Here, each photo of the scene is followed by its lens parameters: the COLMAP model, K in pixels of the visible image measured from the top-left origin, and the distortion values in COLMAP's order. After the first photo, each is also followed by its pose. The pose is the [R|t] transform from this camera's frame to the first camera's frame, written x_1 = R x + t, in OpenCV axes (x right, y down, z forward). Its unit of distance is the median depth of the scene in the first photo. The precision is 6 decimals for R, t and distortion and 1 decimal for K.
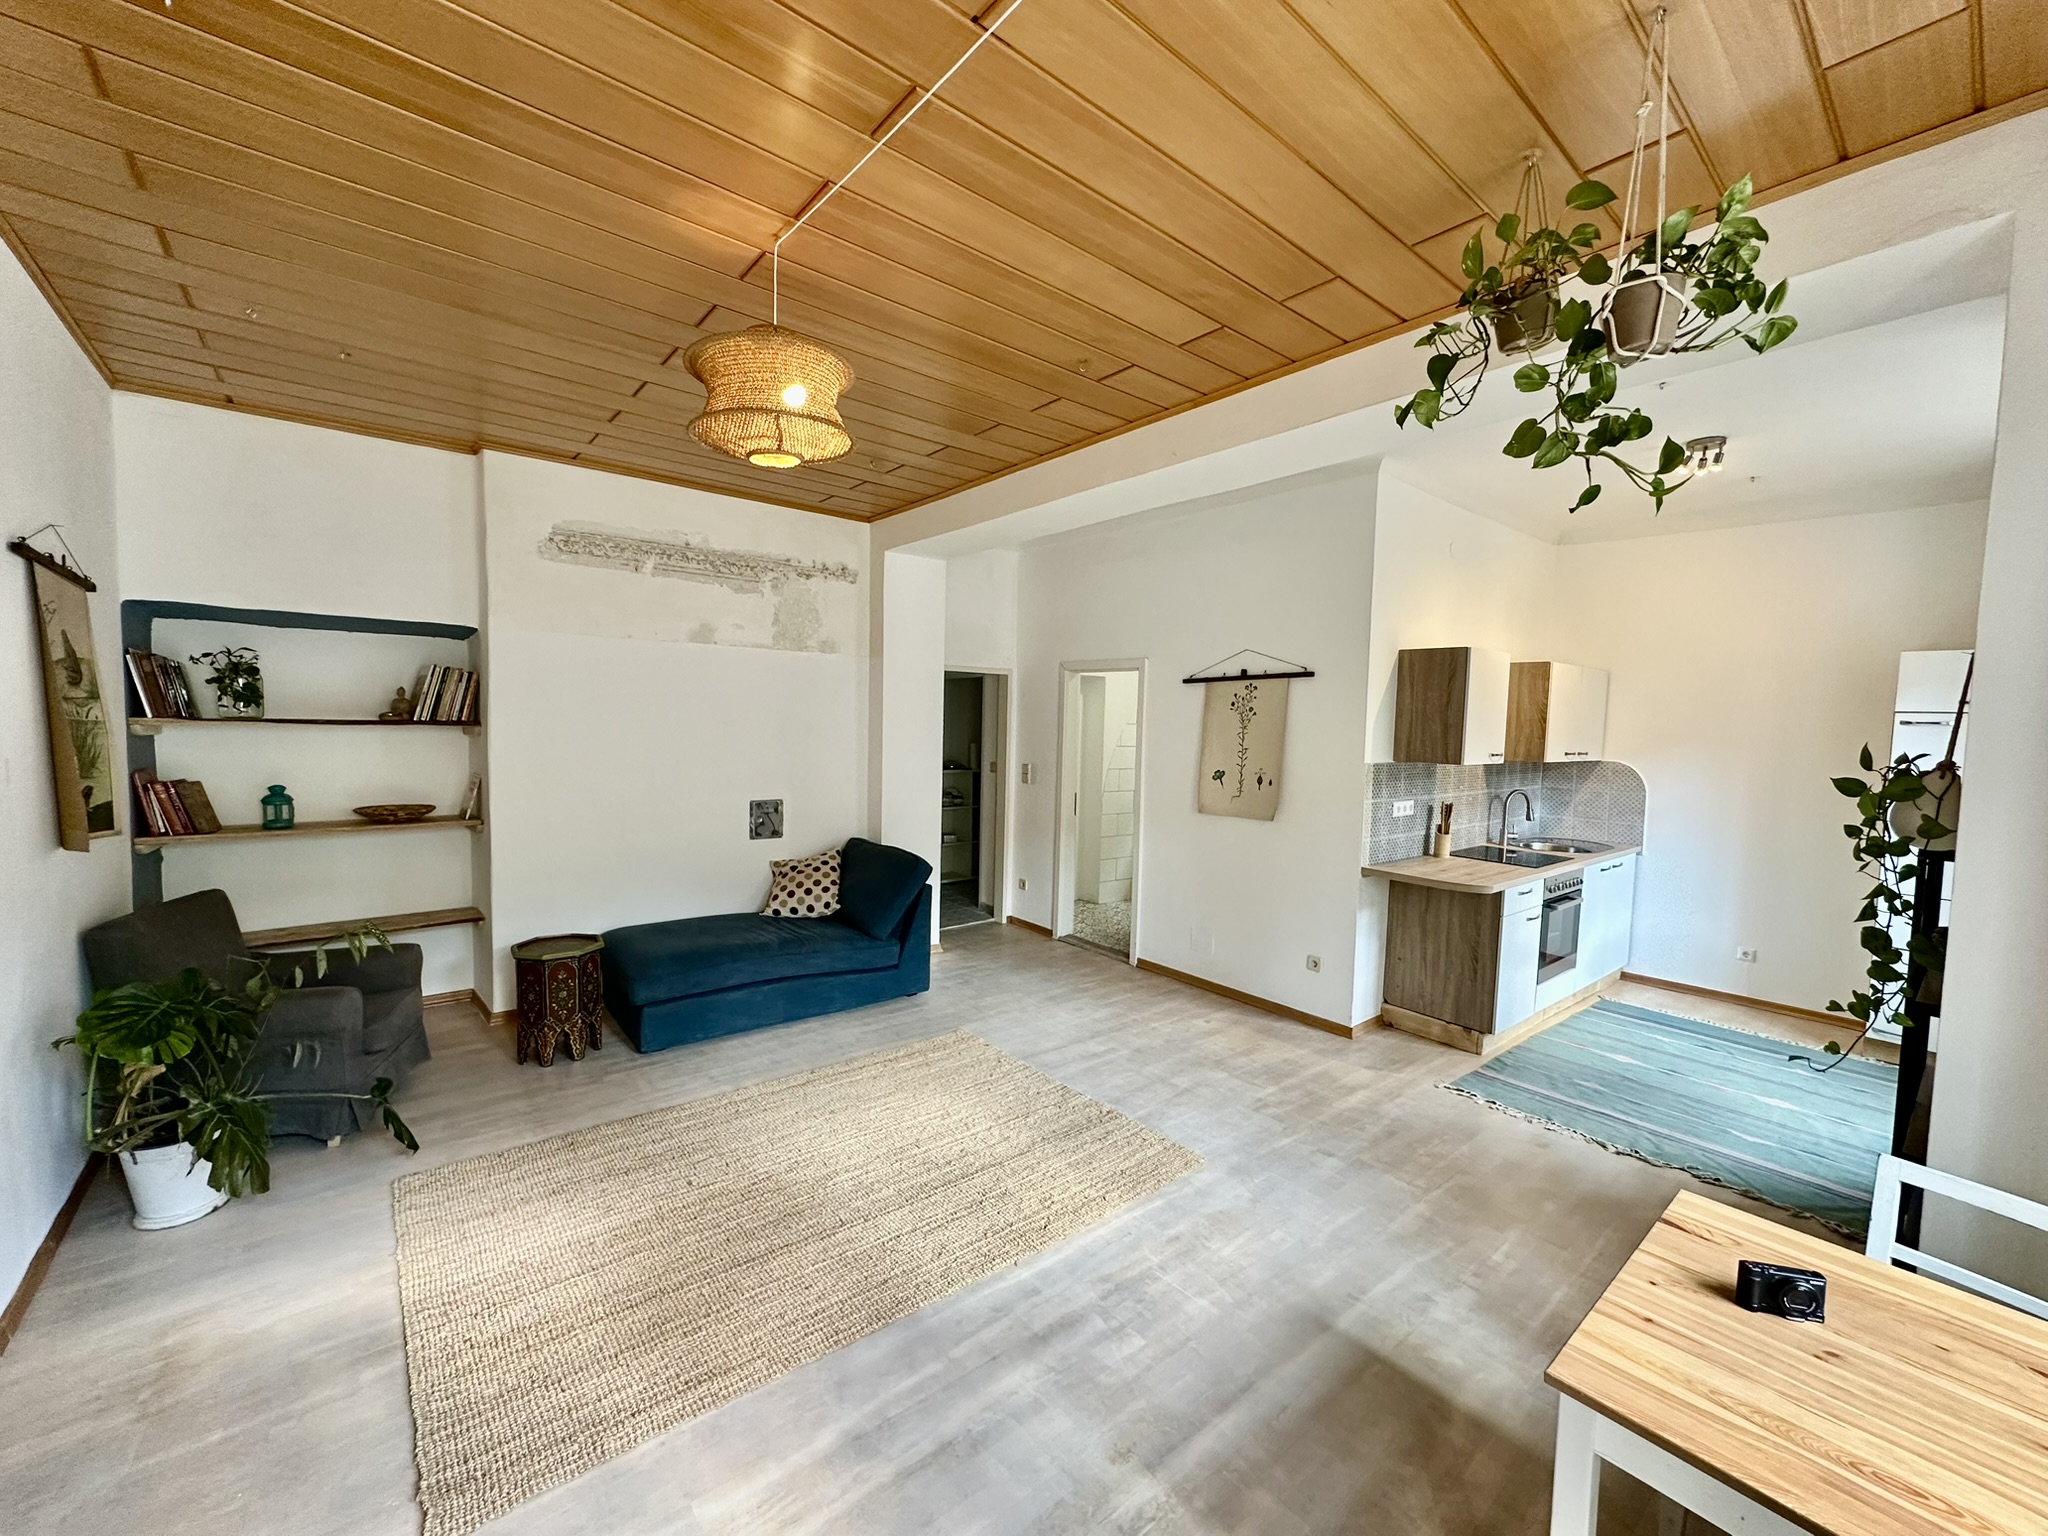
lens RADIAL K [[817.9, 0, 1021.2], [0, 817.9, 771.5], [0, 0, 1]] dist [-0.001149, -0.000053]
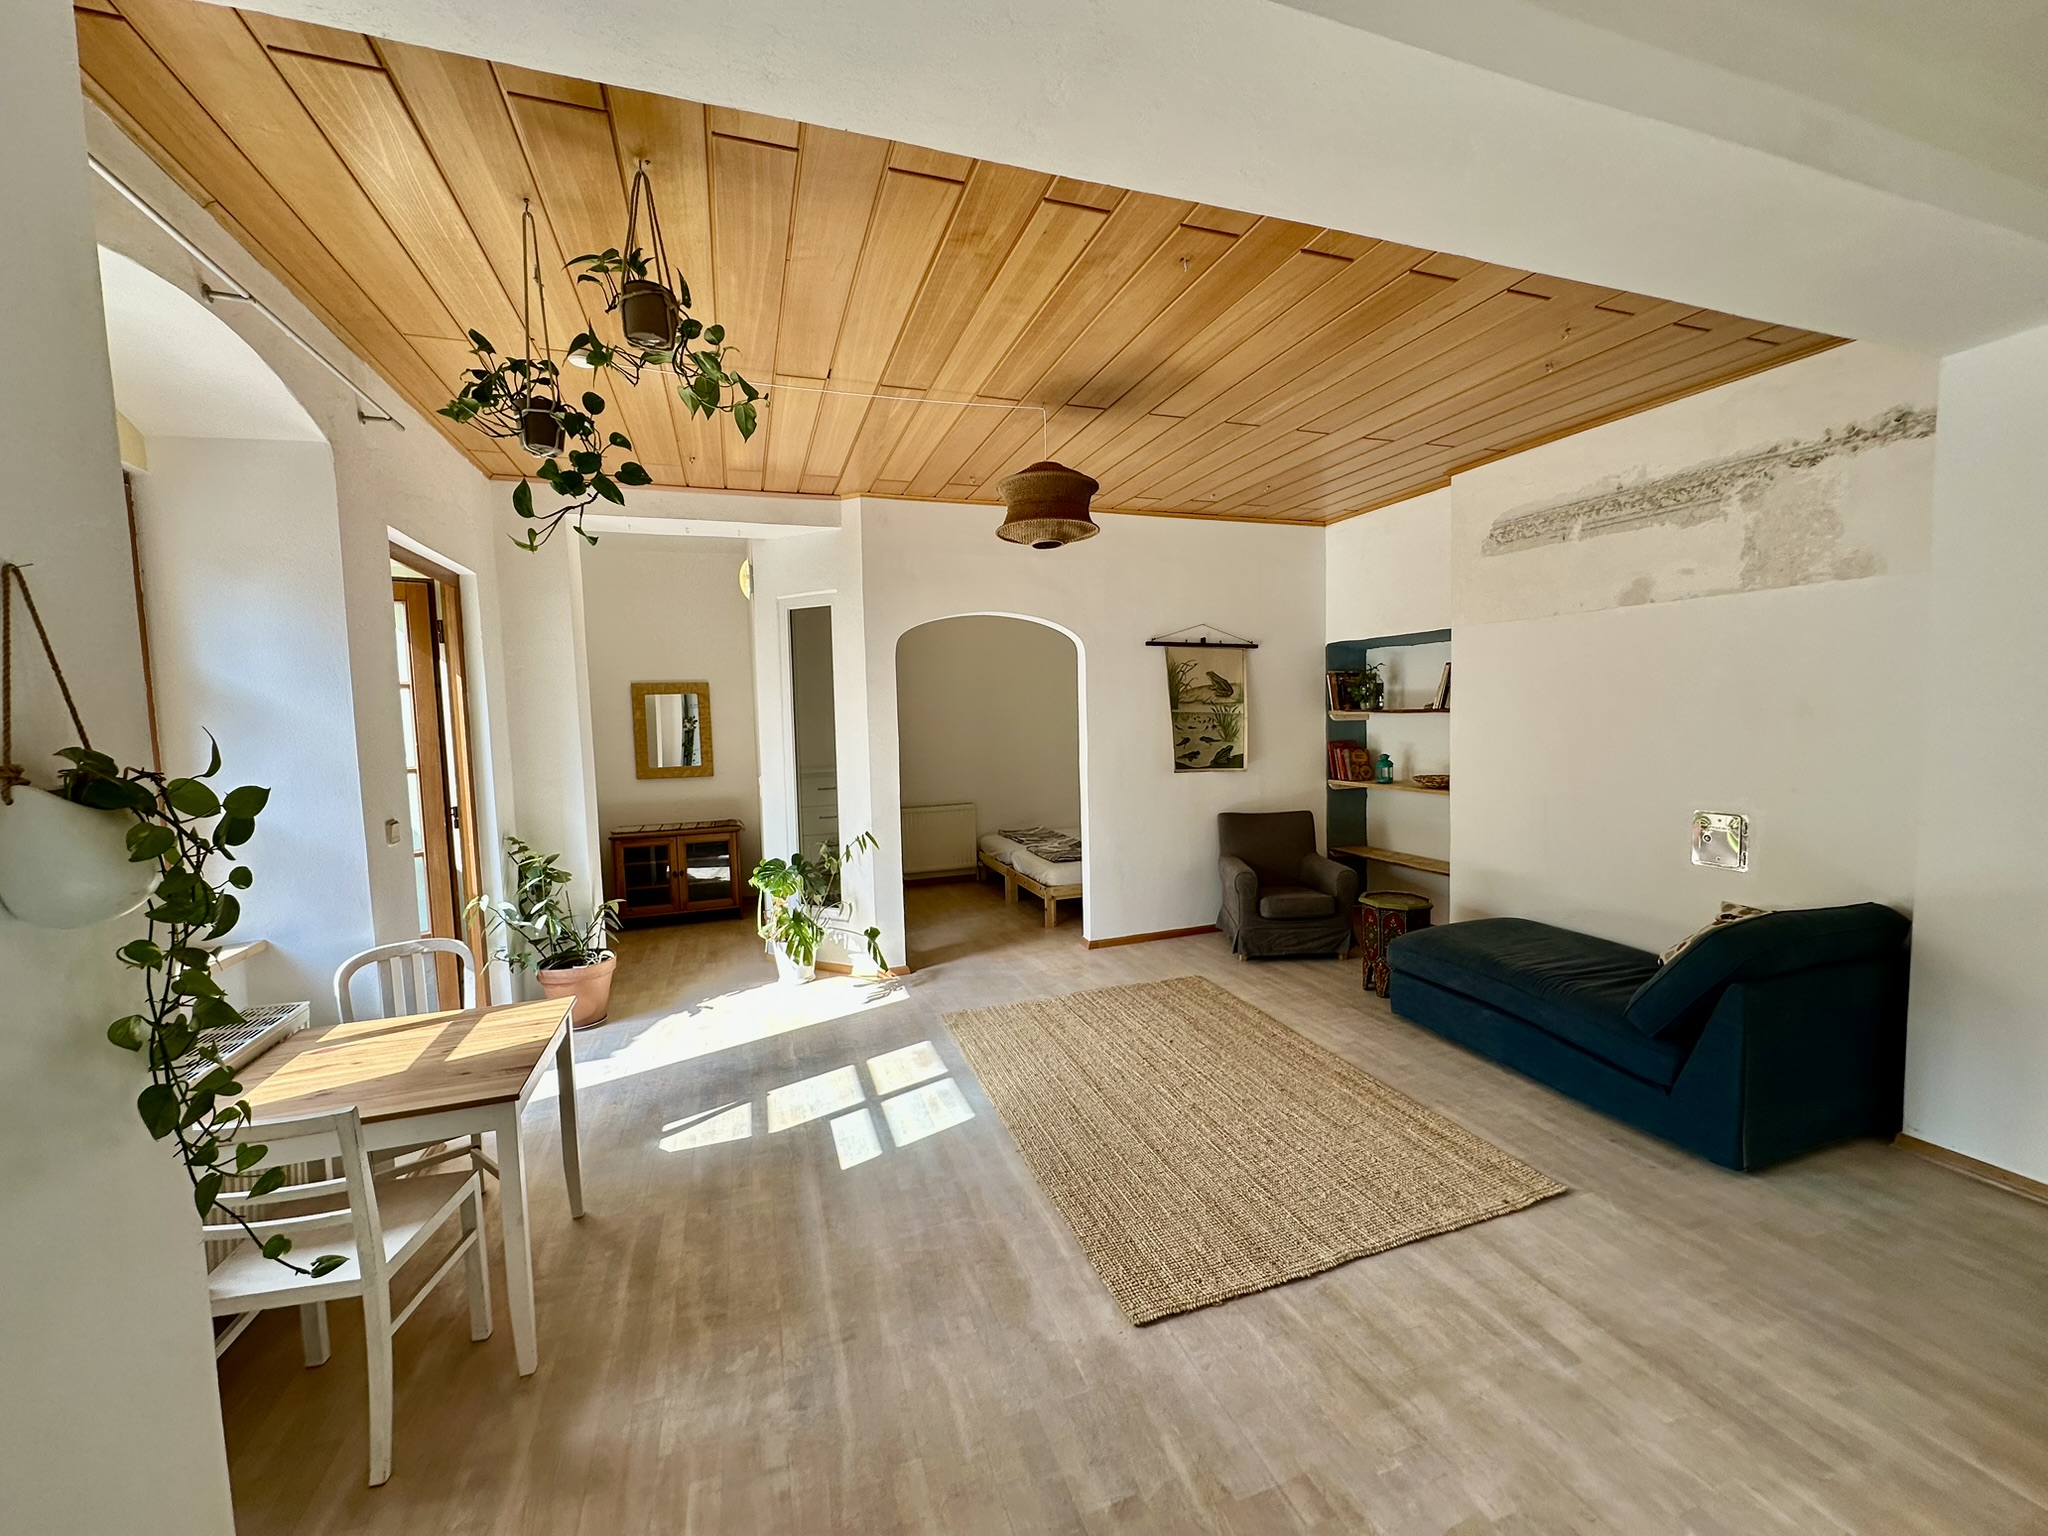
lens RADIAL K [[817.9, 0, 1024.0], [0, 817.9, 768.4], [0, 0, 1]] dist [-0.001149, -0.000053]
pose [[-0.345409, 0.049803, -0.937130, 0.583048], [-0.047842, 0.996358, 0.070585, -0.025309], [0.937232, 0.069214, -0.341768, 0.733716]]
